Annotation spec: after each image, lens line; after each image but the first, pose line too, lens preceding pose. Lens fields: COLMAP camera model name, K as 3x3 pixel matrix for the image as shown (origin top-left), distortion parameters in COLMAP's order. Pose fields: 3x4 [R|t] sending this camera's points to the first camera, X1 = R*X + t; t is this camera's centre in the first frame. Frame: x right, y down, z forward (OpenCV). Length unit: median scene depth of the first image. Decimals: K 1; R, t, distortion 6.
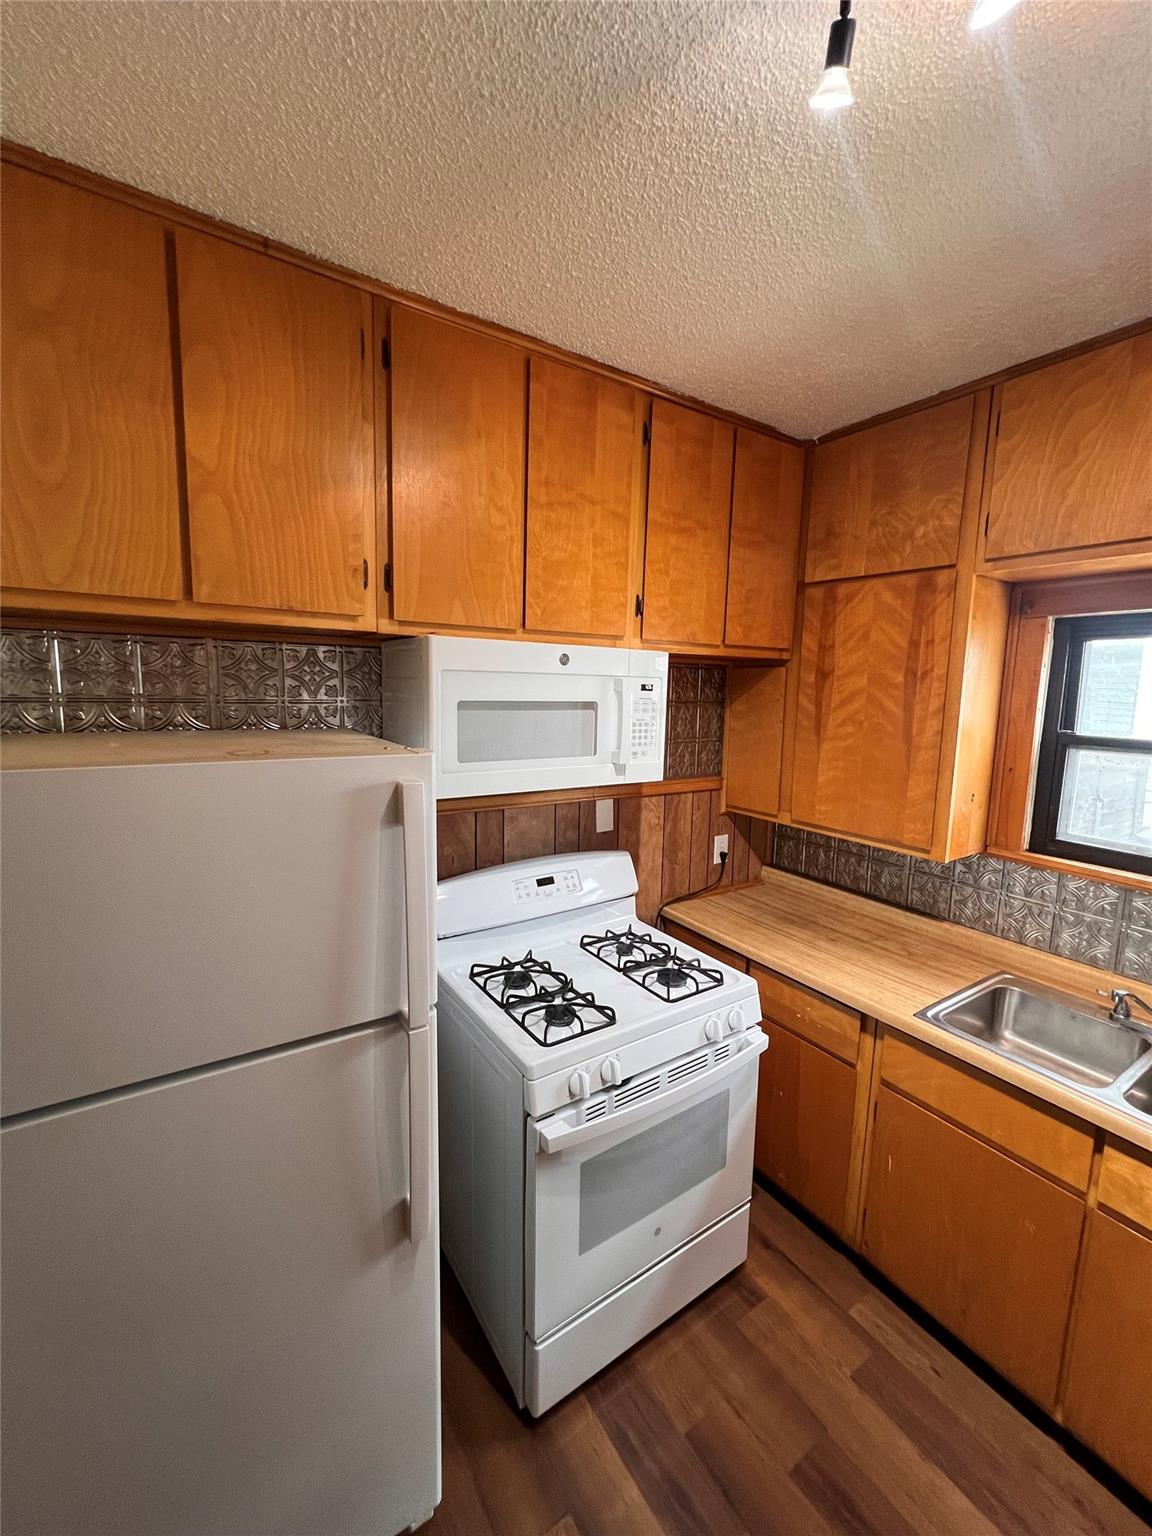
lens RADIAL K [[611.1, 0, 569.4], [0, 611.1, 764.5], [0, 0, 1]] dist [-0.000974, -0.000243]
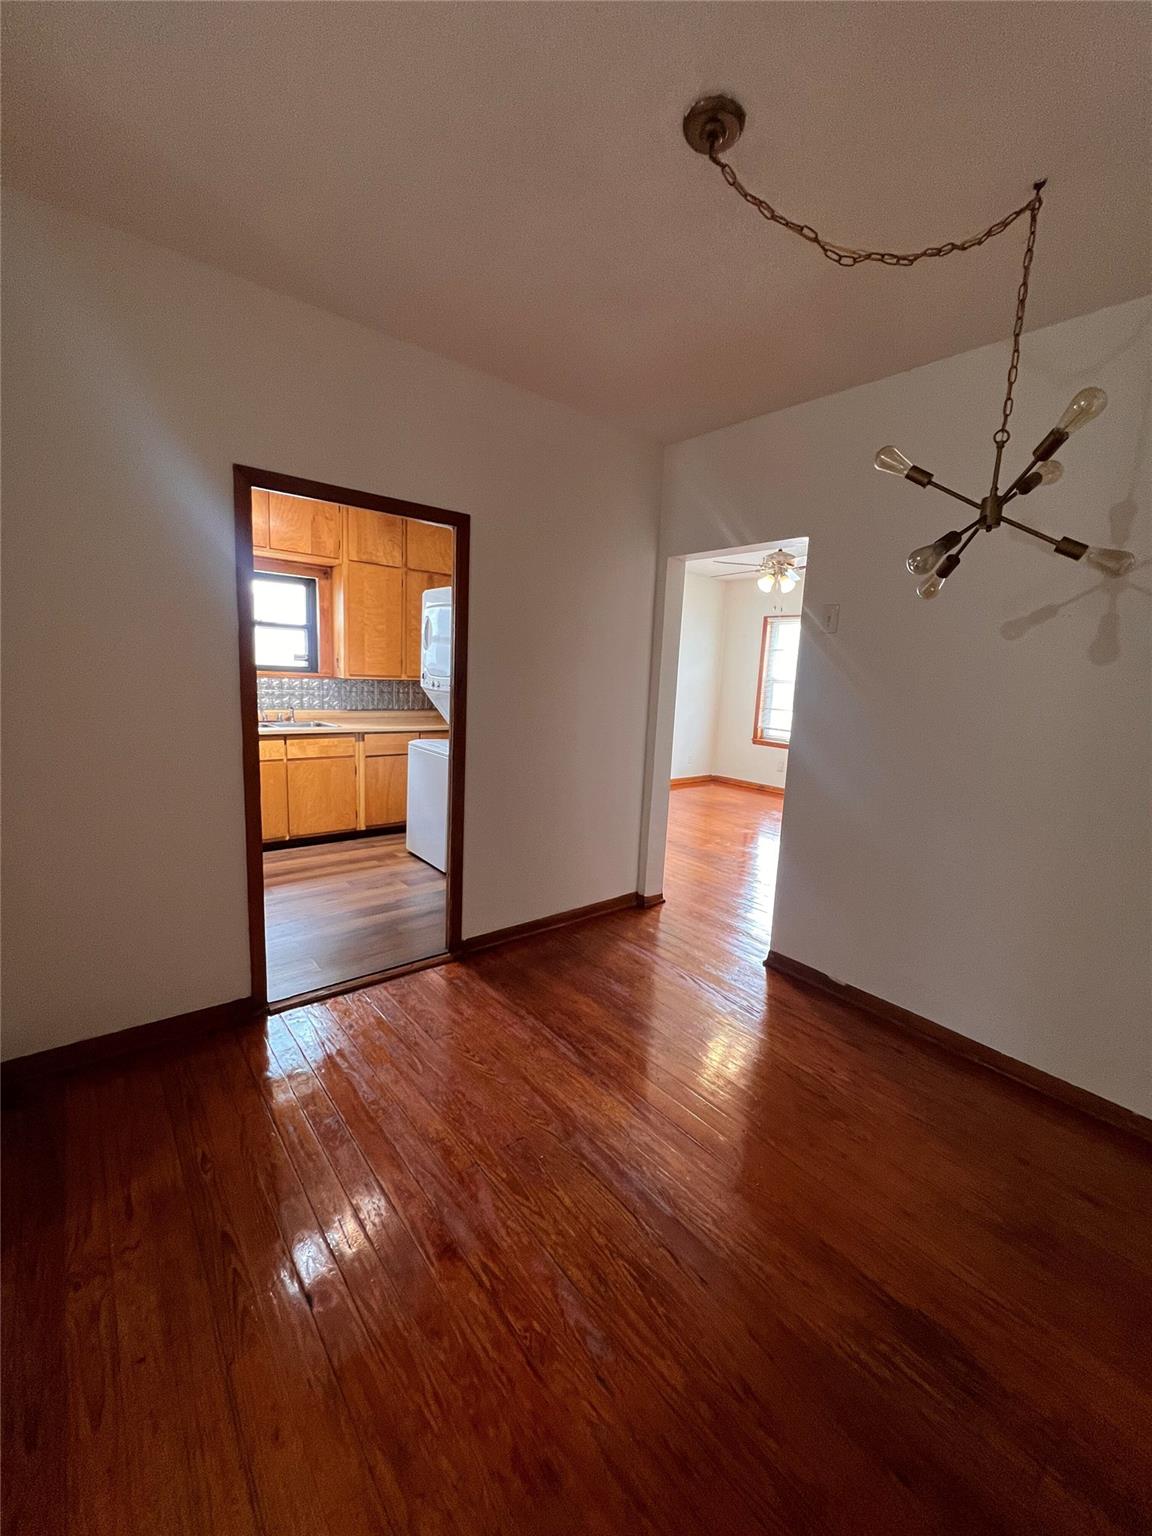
lens RADIAL K [[617.5, 0, 576.0], [0, 617.5, 768.0], [0, 0, 1]] dist [-0.000894, -0.000011]
pose [[-0.110333, -0.186024, 0.976331, -1.736385], [0.078593, 0.977619, 0.195151, 0.170863], [-0.990782, 0.098264, -0.093244, -0.143774]]
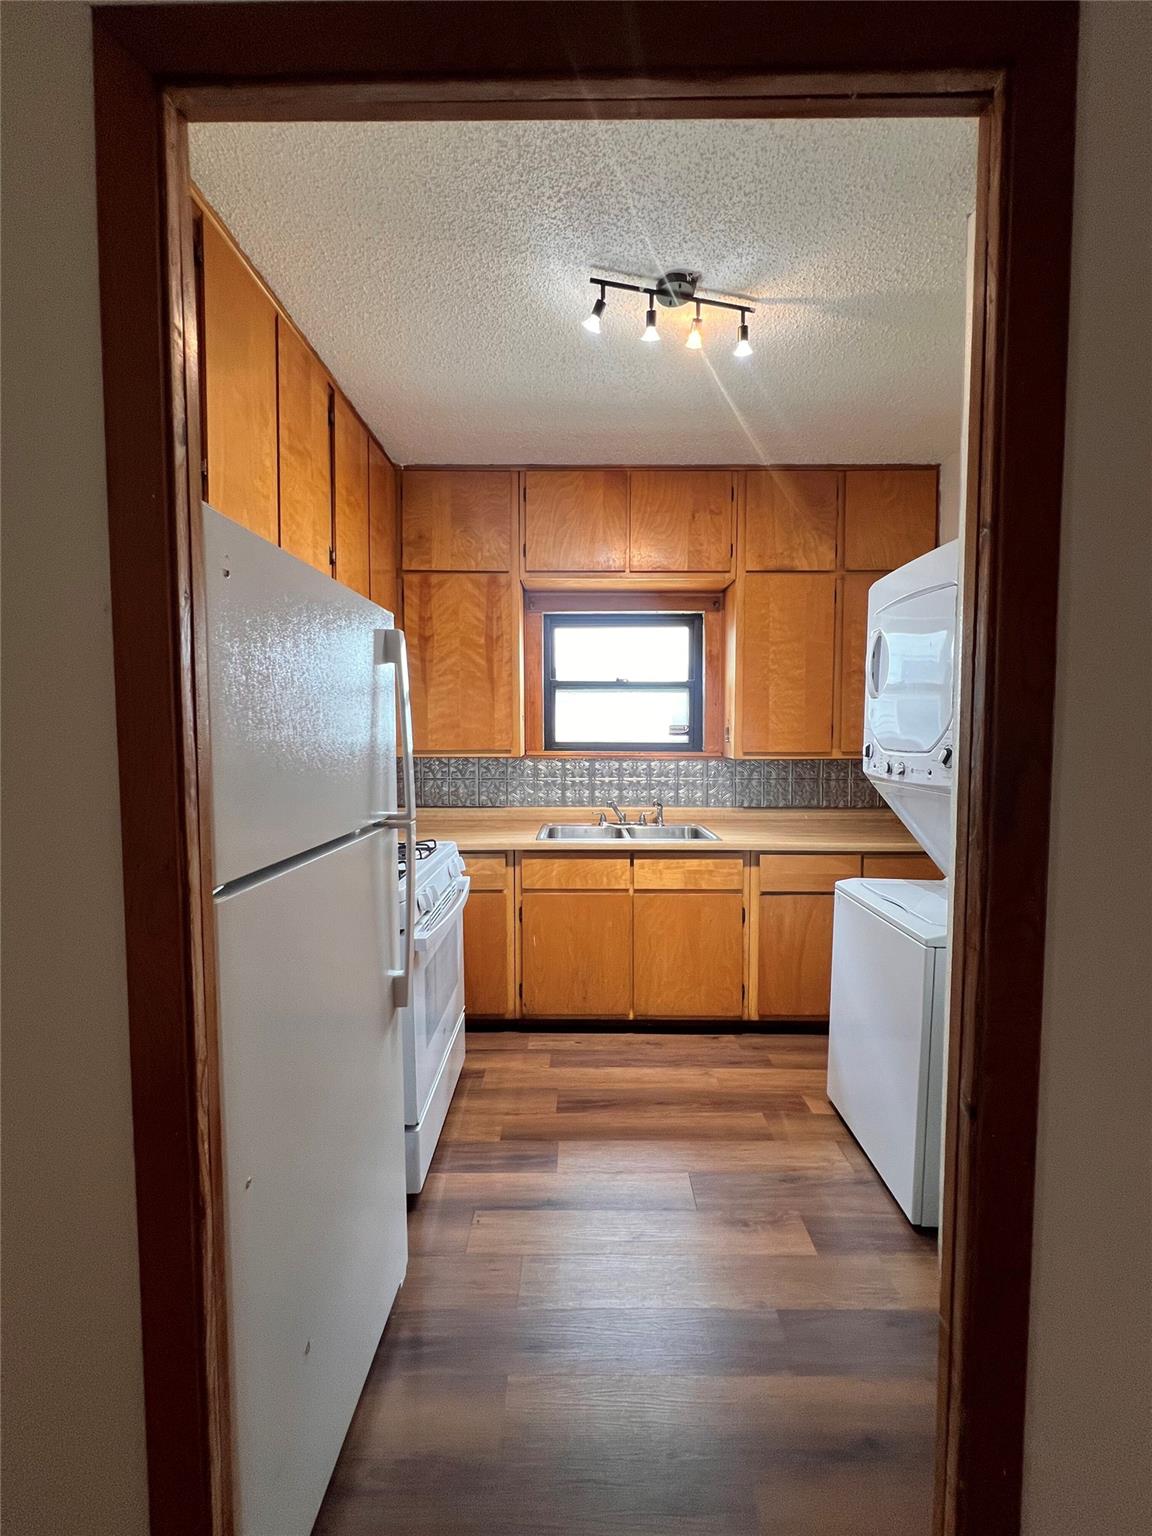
lens RADIAL K [[616.0, 0, 580.1], [0, 616.0, 763.7], [0, 0, 1]] dist [-0.001452, -0.000220]
pose [[0.551433, -0.062836, 0.831849, -0.628149], [0.121188, 0.992615, -0.005356, 0.202927], [-0.825370, 0.103763, 0.554976, -0.020299]]
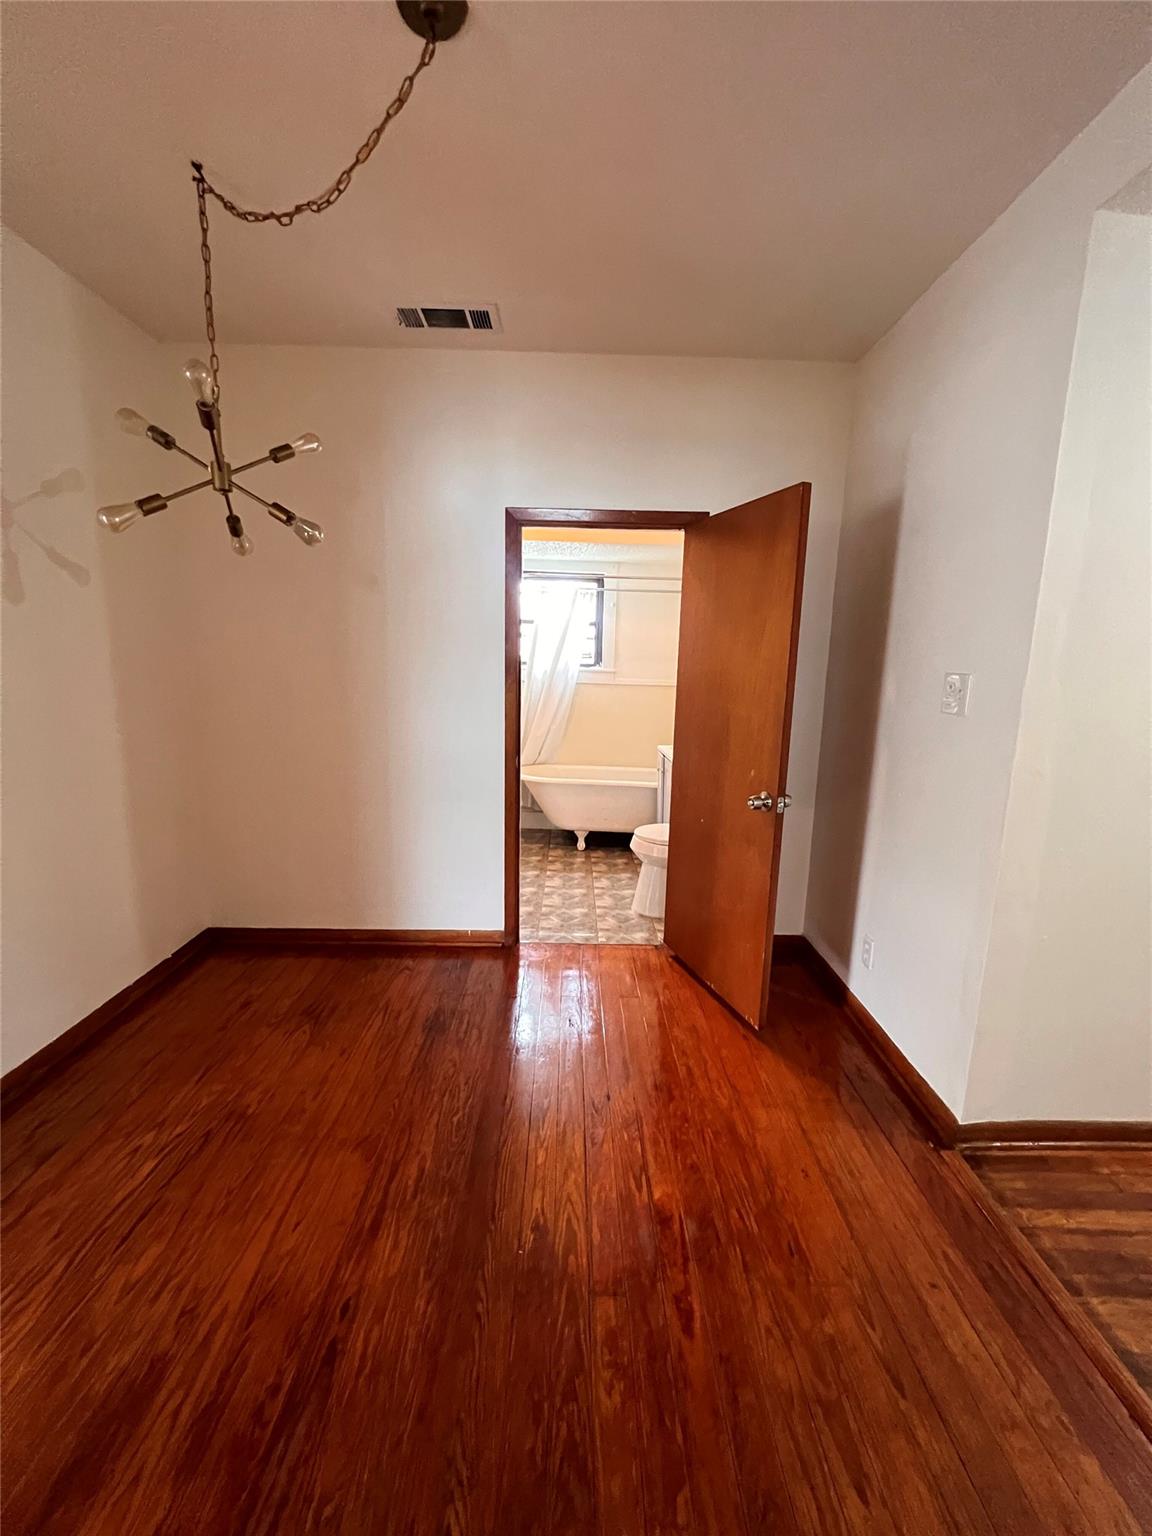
lens RADIAL K [[617.5, 0, 576.0], [0, 617.5, 768.0], [0, 0, 1]] dist [-0.000894, -0.000011]
pose [[-0.534791, 0.119960, -0.836426, -0.370613], [-0.147477, 0.961427, 0.232181, 0.161468], [0.832015, 0.247522, -0.496471, 0.172328]]
